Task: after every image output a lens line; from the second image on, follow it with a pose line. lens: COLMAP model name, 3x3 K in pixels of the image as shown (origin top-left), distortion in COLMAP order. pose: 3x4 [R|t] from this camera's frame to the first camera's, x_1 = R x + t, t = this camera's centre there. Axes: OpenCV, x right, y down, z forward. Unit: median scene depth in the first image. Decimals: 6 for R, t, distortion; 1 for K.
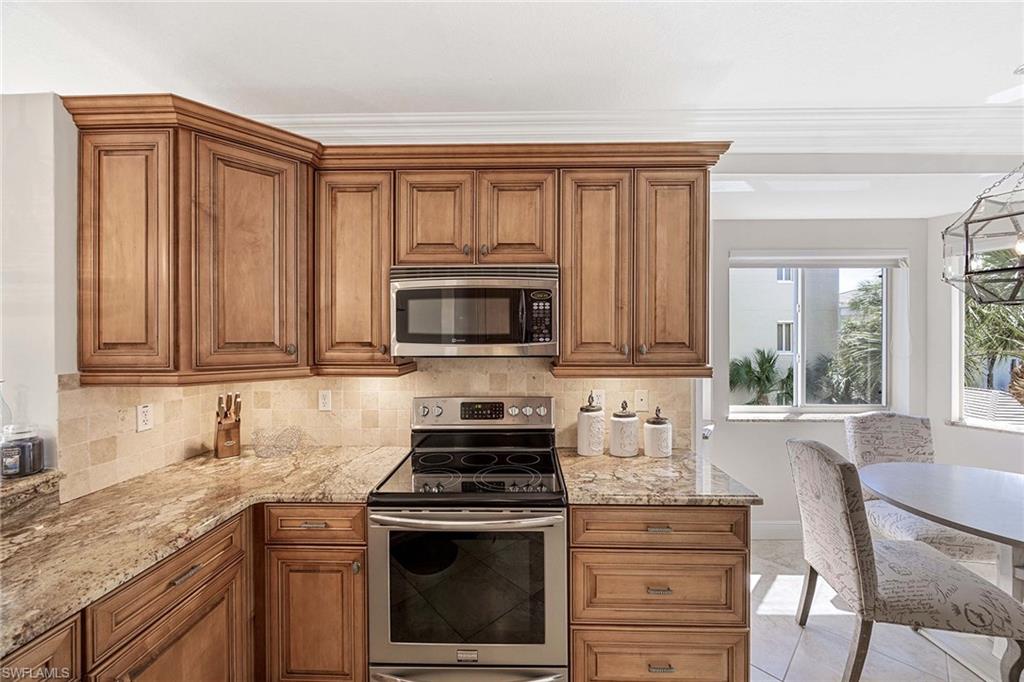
lens RADIAL K [[389.9, 0, 516.6], [0, 389.9, 338.1], [0, 0, 1]] dist [-0.002572, 0.000019]
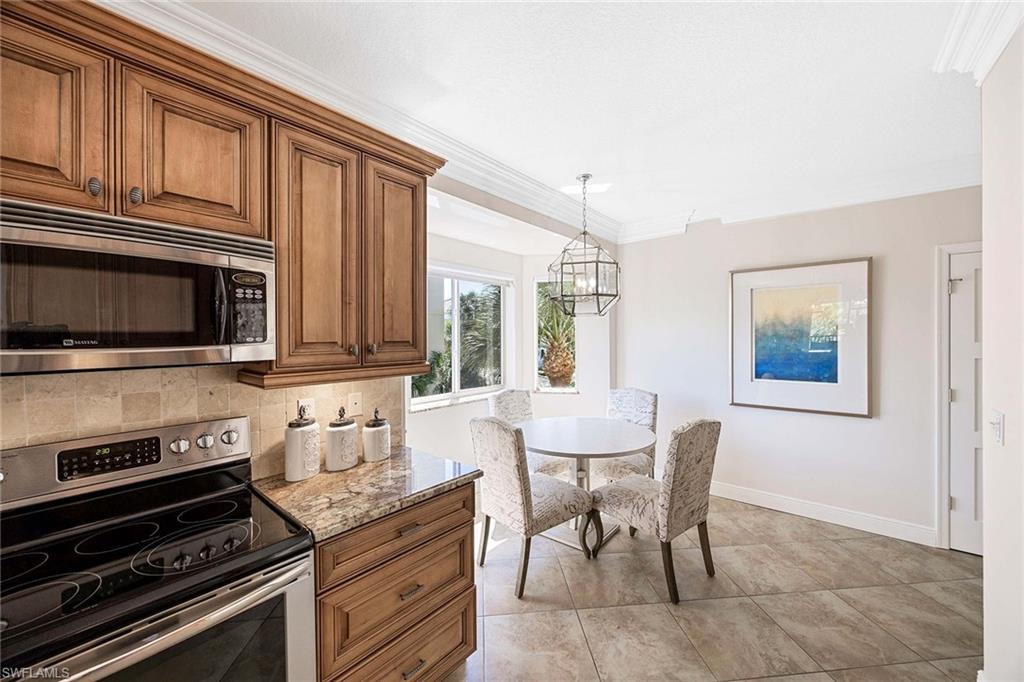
lens RADIAL K [[389.9, 0, 518.4], [0, 389.9, 338.6], [0, 0, 1]] dist [-0.002572, 0.000019]
pose [[0.620150, -0.007482, 0.784448, -0.192721], [0.005228, 0.999972, 0.005405, 0.000787], [-0.784466, 0.000749, 0.620172, 0.140648]]
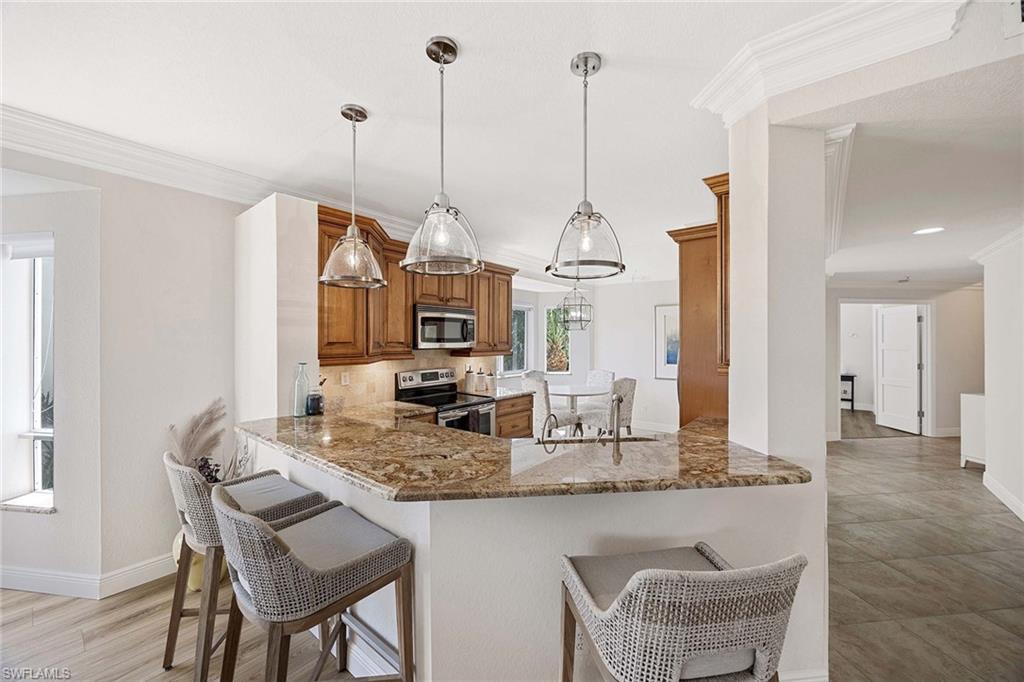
lens RADIAL K [[389.9, 0, 515.8], [0, 389.9, 338.9], [0, 0, 1]] dist [-0.002572, 0.000019]
pose [[0.607590, 0.004239, 0.794240, -1.595533], [0.001080, 0.999980, -0.006164, 0.007529], [-0.794250, 0.004603, 0.607573, -0.634266]]
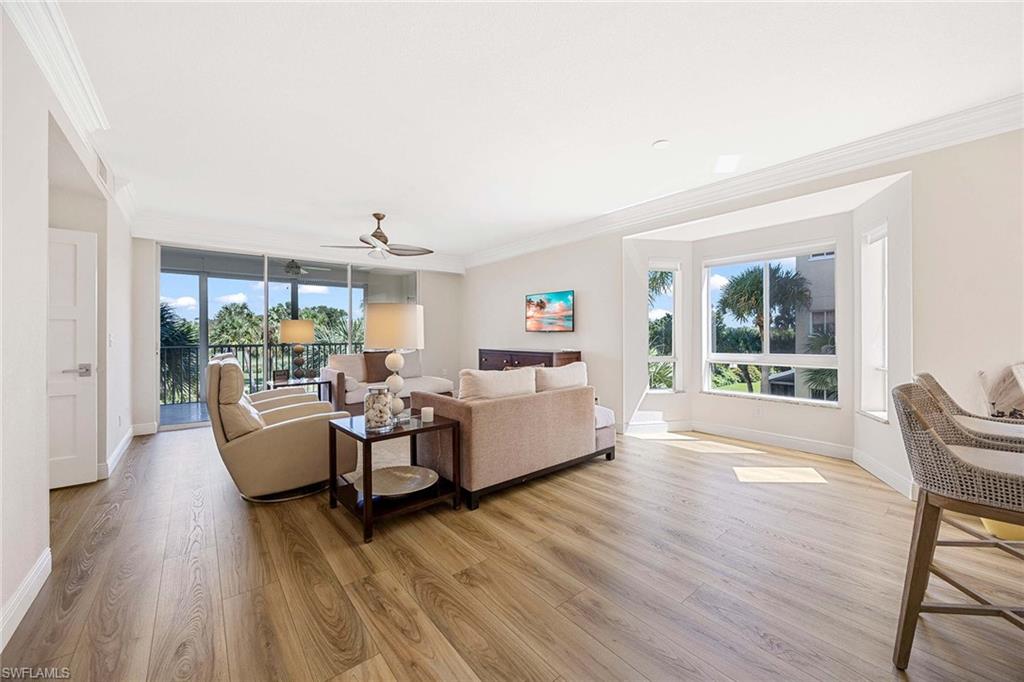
lens RADIAL K [[389.9, 0, 516.2], [0, 389.9, 339.0], [0, 0, 1]] dist [-0.002572, 0.000019]
pose [[0.646868, 0.004983, -0.762586, -1.250474], [-0.001438, 0.999985, 0.005315, 0.184883], [0.762601, -0.002341, 0.646865, -1.033445]]
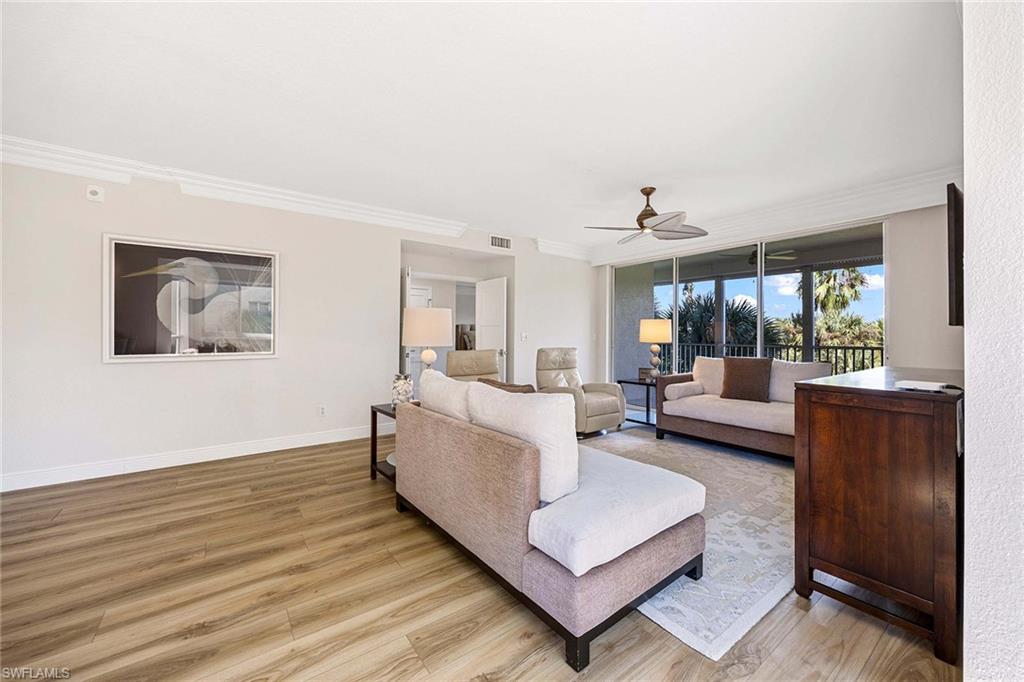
lens RADIAL K [[389.9, 0, 509.7], [0, 389.9, 337.4], [0, 0, 1]] dist [-0.002572, 0.000019]
pose [[-0.792492, 0.001308, -0.609881, -1.945523], [-0.008072, 0.999888, 0.012633, 0.165583], [0.609829, 0.014934, -0.792393, 1.306718]]
